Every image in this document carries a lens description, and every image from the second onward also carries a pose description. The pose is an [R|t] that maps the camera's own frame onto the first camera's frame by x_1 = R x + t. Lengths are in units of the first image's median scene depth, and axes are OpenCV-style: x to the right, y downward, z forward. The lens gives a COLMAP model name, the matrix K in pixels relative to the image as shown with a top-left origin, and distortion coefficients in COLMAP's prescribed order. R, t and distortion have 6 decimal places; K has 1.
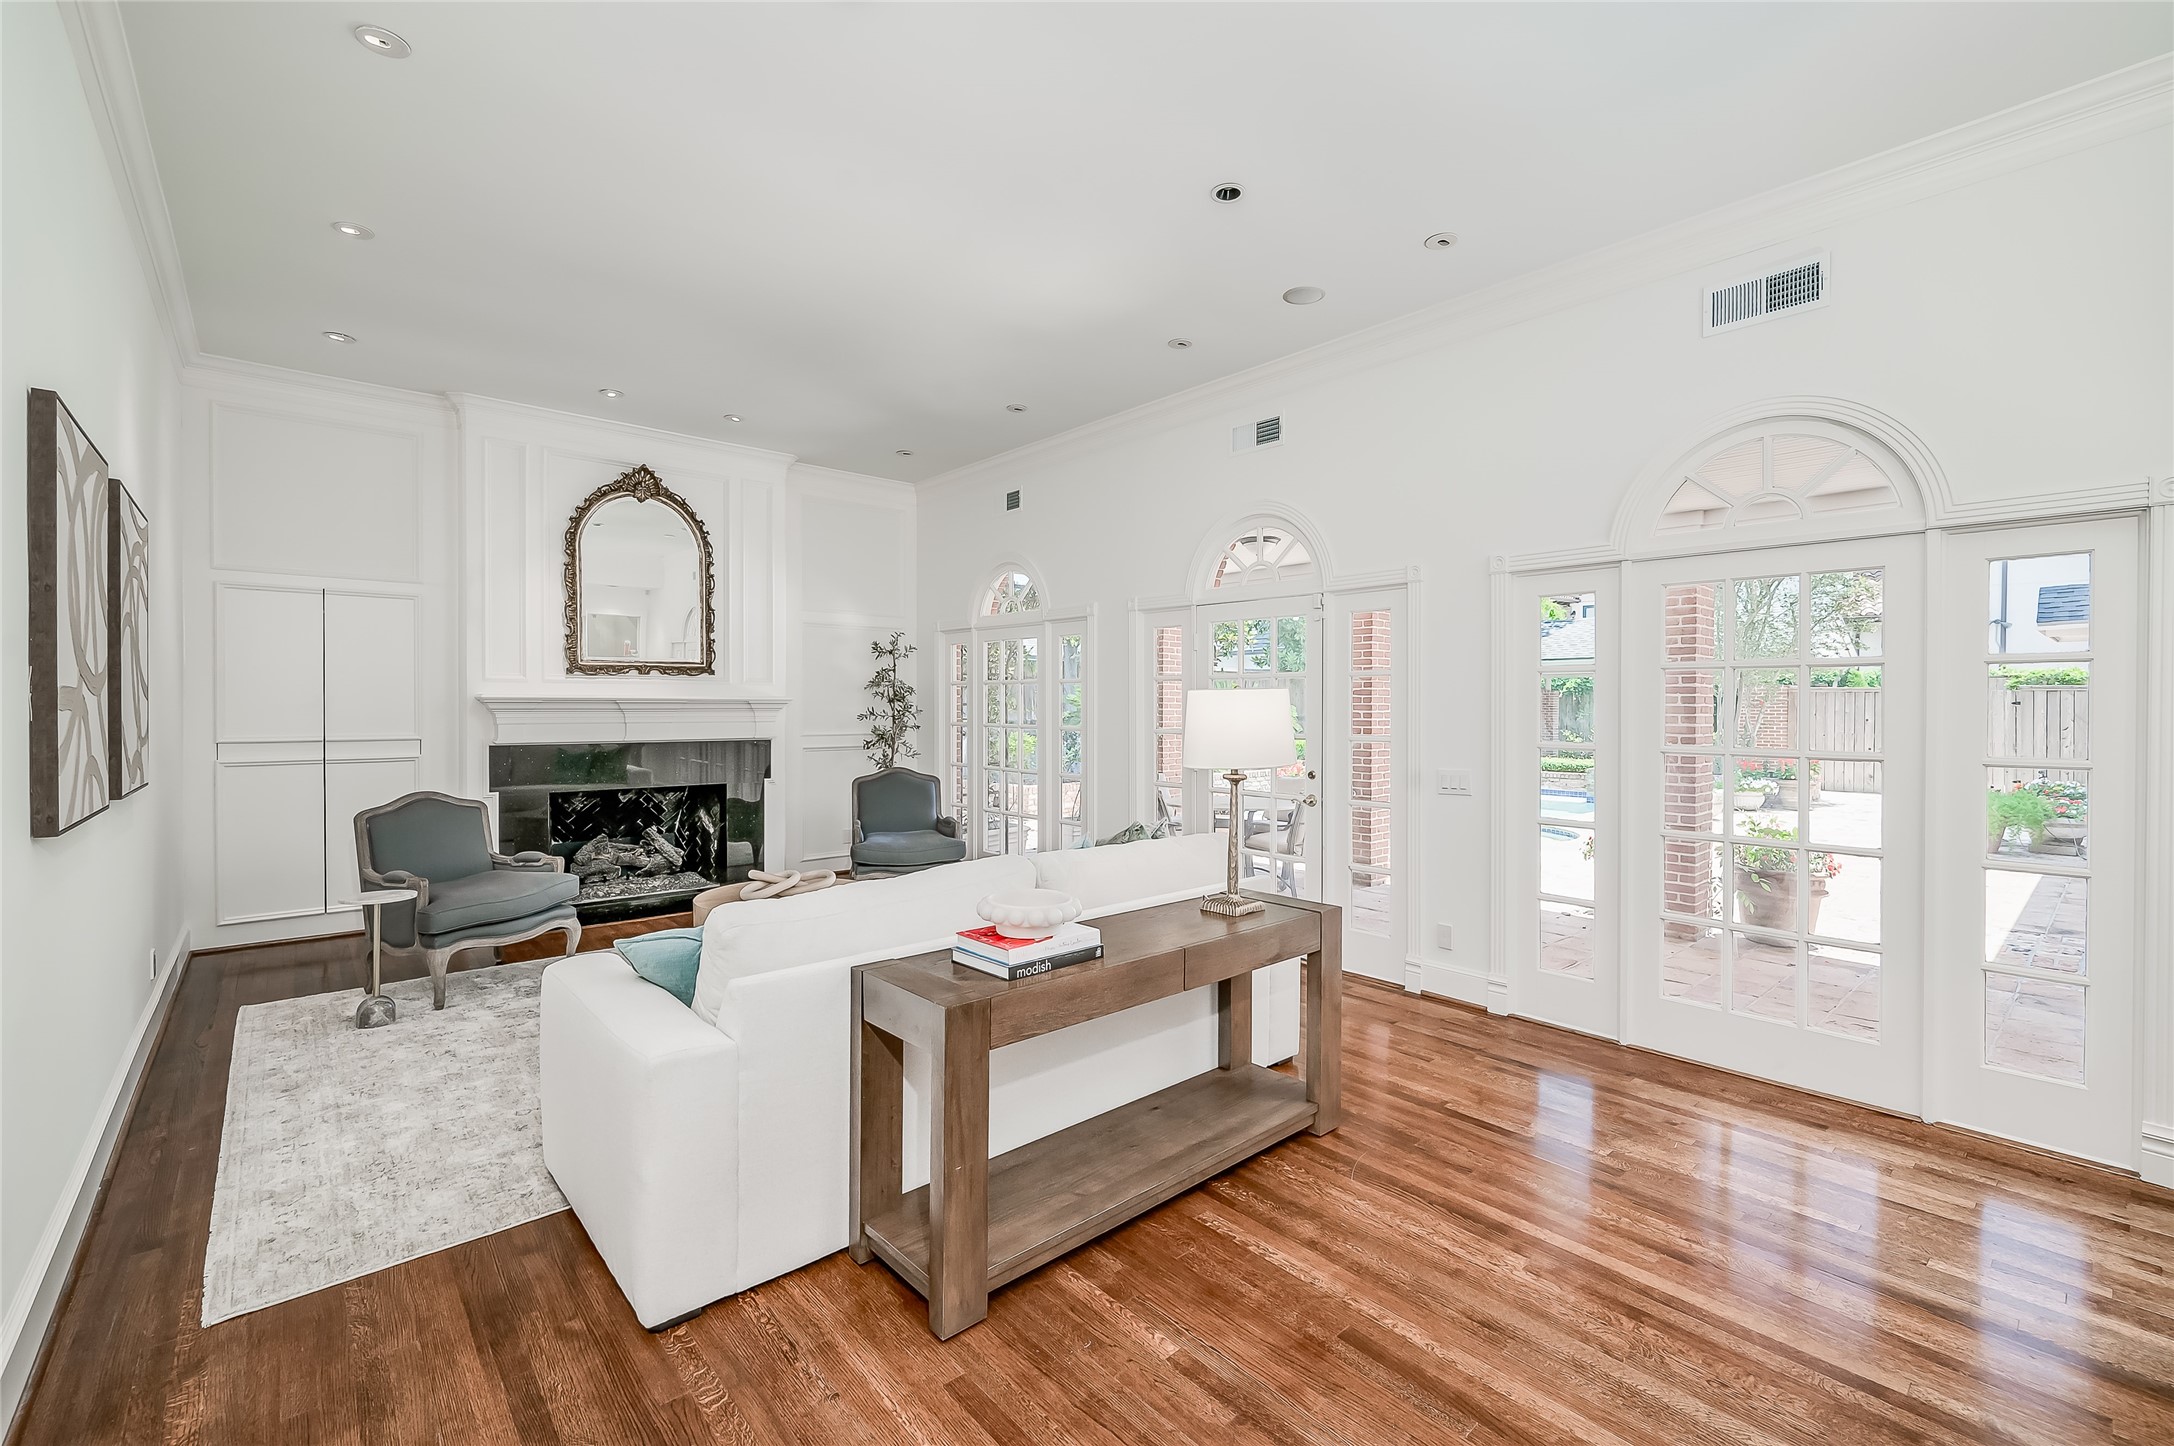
lens RADIAL K [[864.8, 0, 1087.0], [0, 864.8, 723.0], [0, 0, 1]] dist [0.000375, 0.000397]
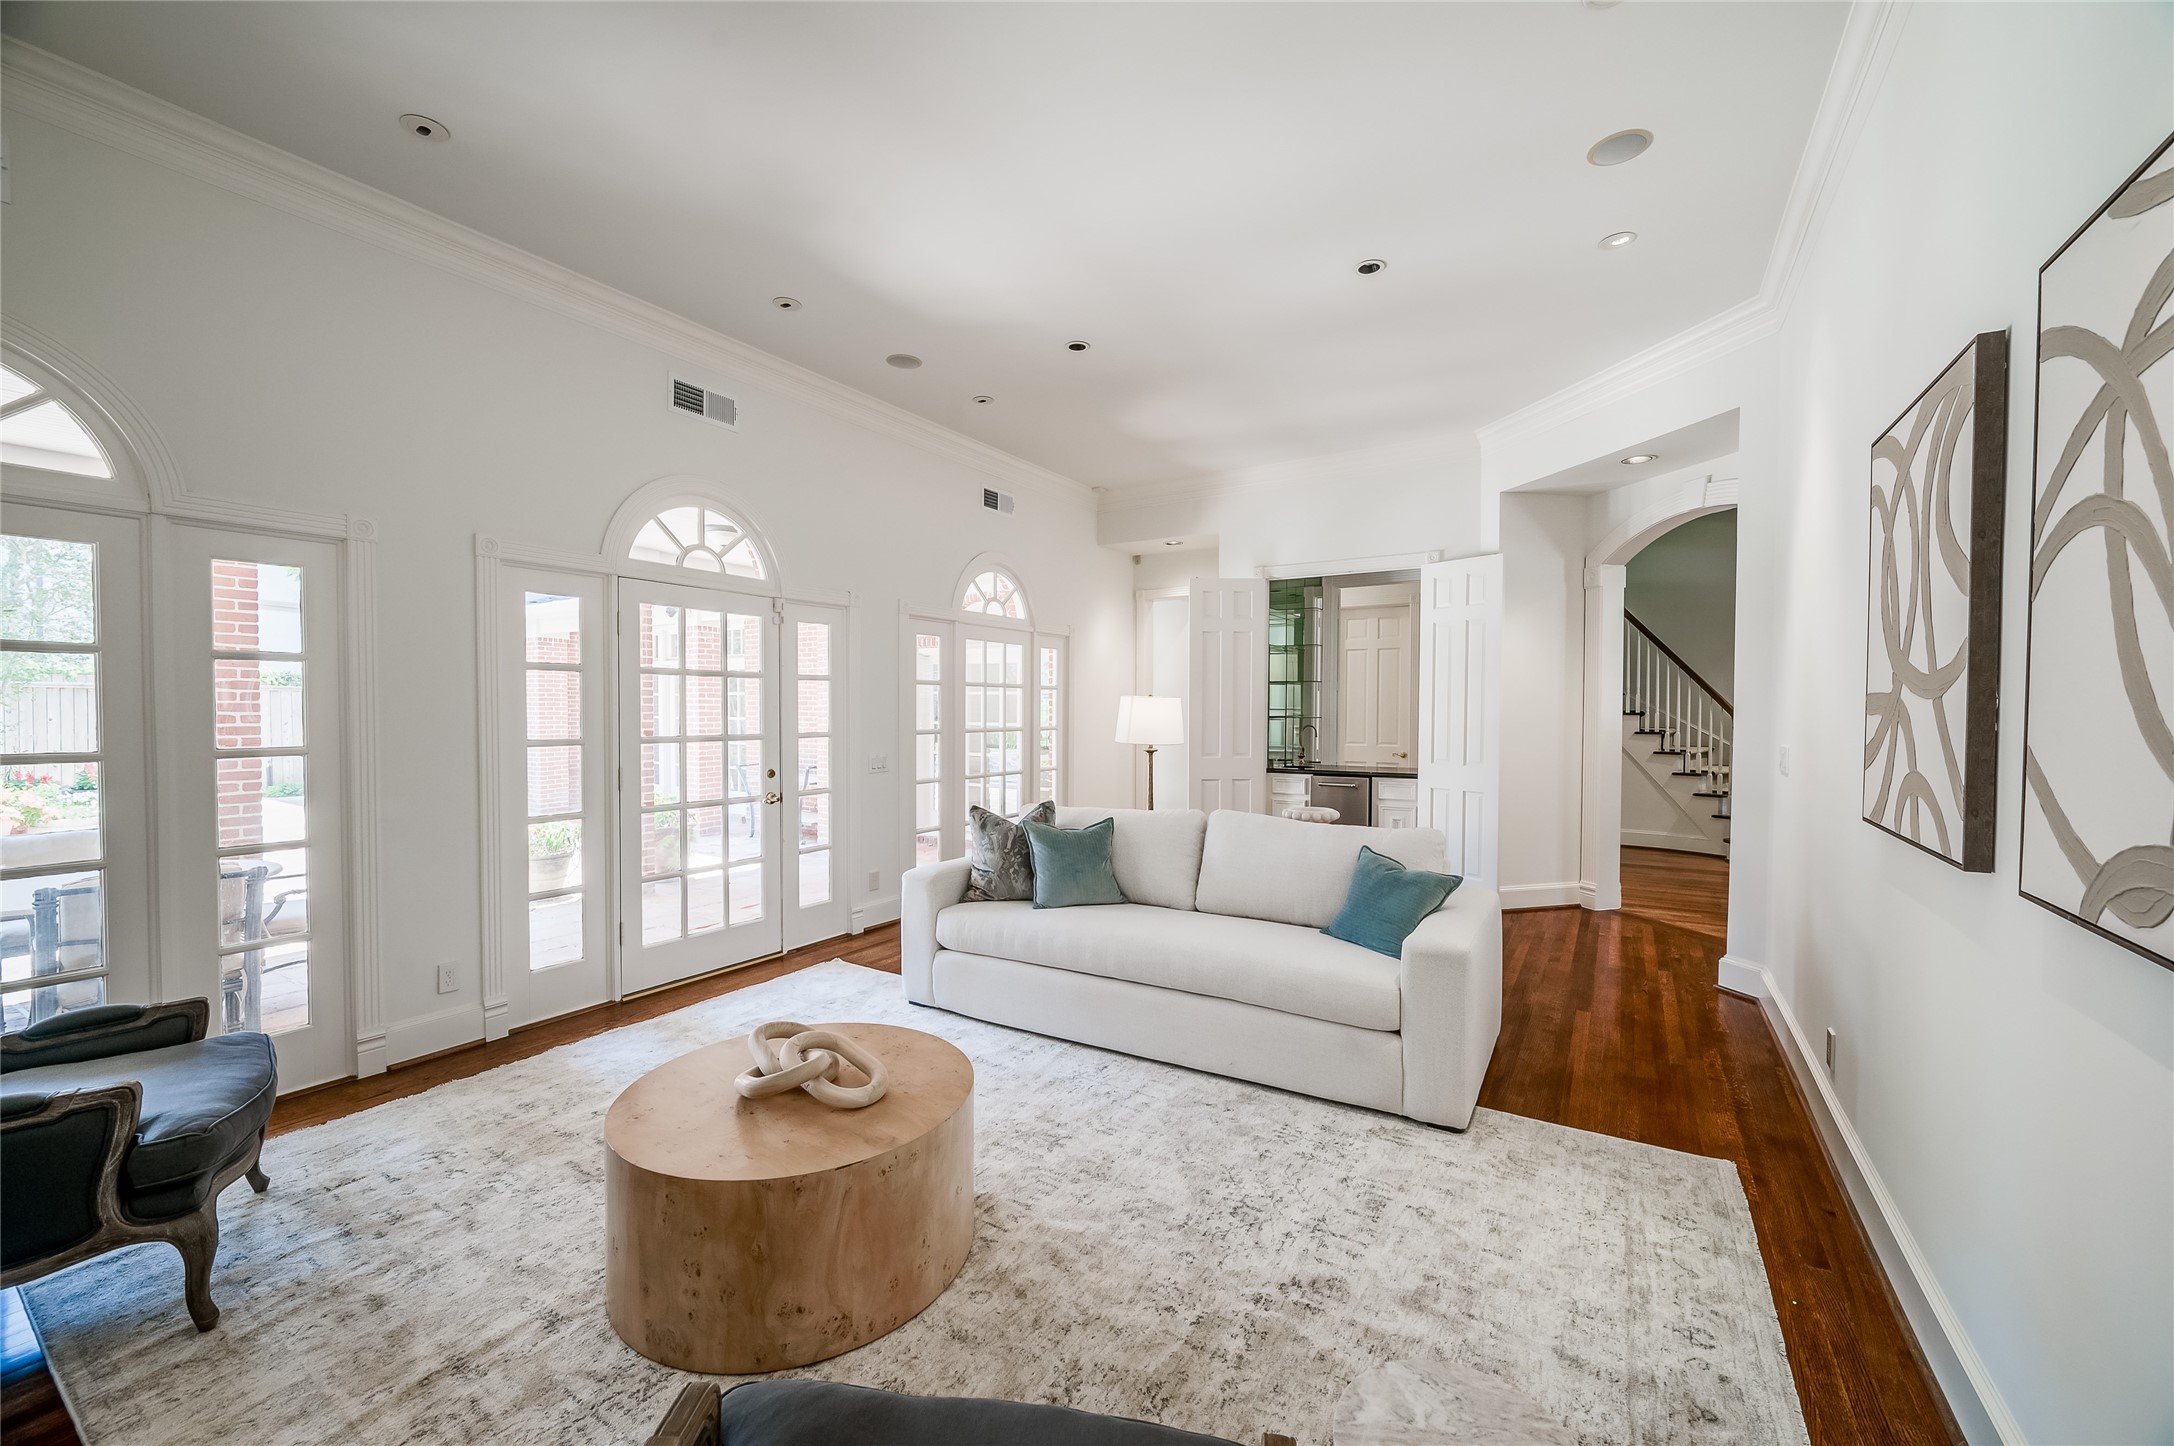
lens RADIAL K [[864.8, 0, 1087.0], [0, 864.8, 723.0], [0, 0, 1]] dist [0.000375, 0.000397]
pose [[-0.256100, -0.024837, 0.966331, -1.704284], [0.014400, 0.999461, 0.029505, -0.038894], [-0.966543, 0.021472, -0.255604, 1.908405]]
